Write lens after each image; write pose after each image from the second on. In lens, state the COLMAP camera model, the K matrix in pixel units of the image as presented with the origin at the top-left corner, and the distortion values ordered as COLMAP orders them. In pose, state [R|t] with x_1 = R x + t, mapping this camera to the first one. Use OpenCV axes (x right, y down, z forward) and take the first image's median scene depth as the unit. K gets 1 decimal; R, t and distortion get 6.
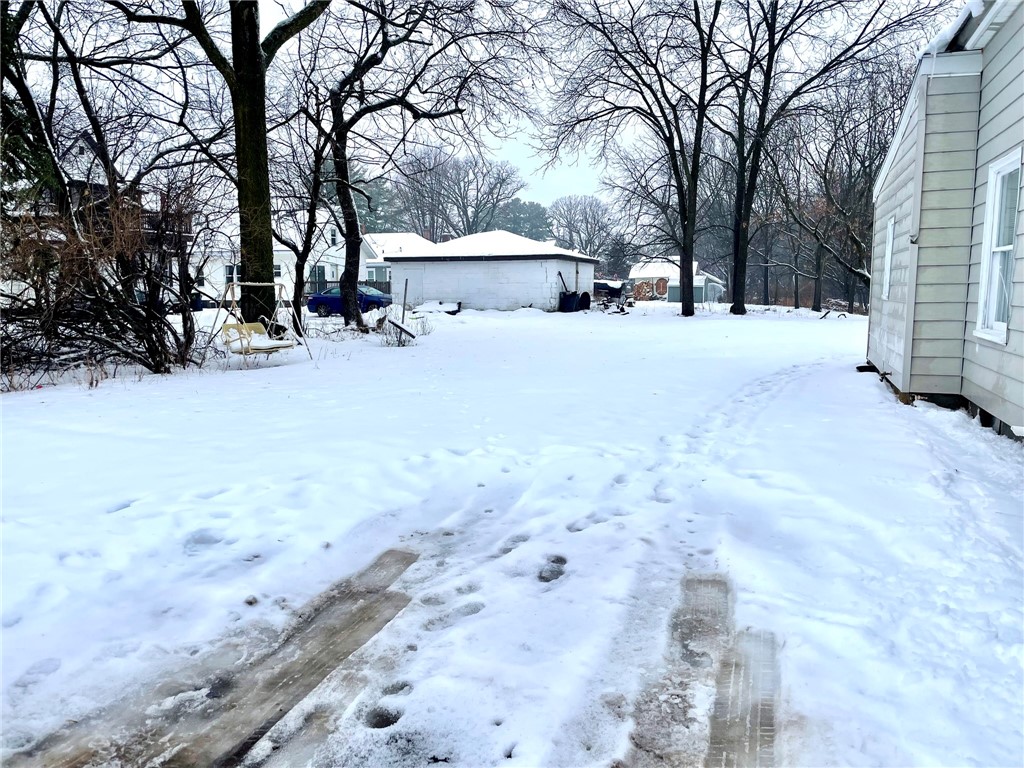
lens RADIAL K [[773.5, 0, 513.7], [0, 773.5, 370.6], [0, 0, 1]] dist [0.097730, -0.128301]
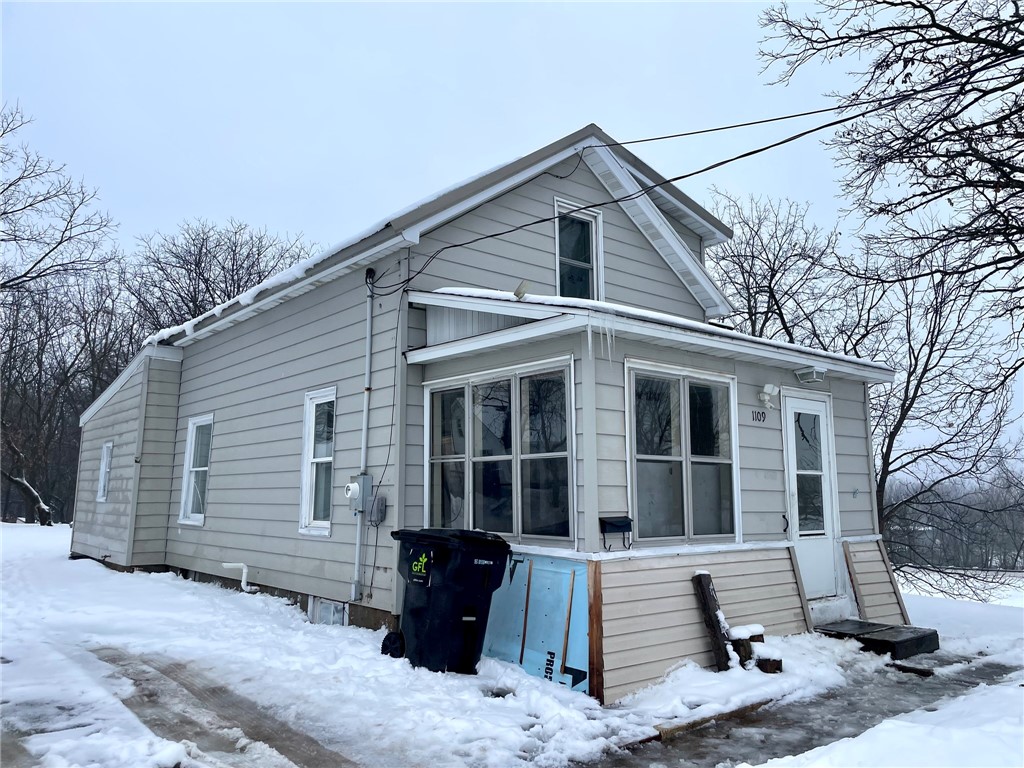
lens RADIAL K [[773.5, 0, 513.7], [0, 773.5, 370.6], [0, 0, 1]] dist [0.097730, -0.128301]
pose [[0.518458, 0.151778, 0.841525, -0.410110], [0.075738, 0.972103, -0.221990, 0.054715], [-0.851742, 0.178828, 0.492499, -0.380665]]
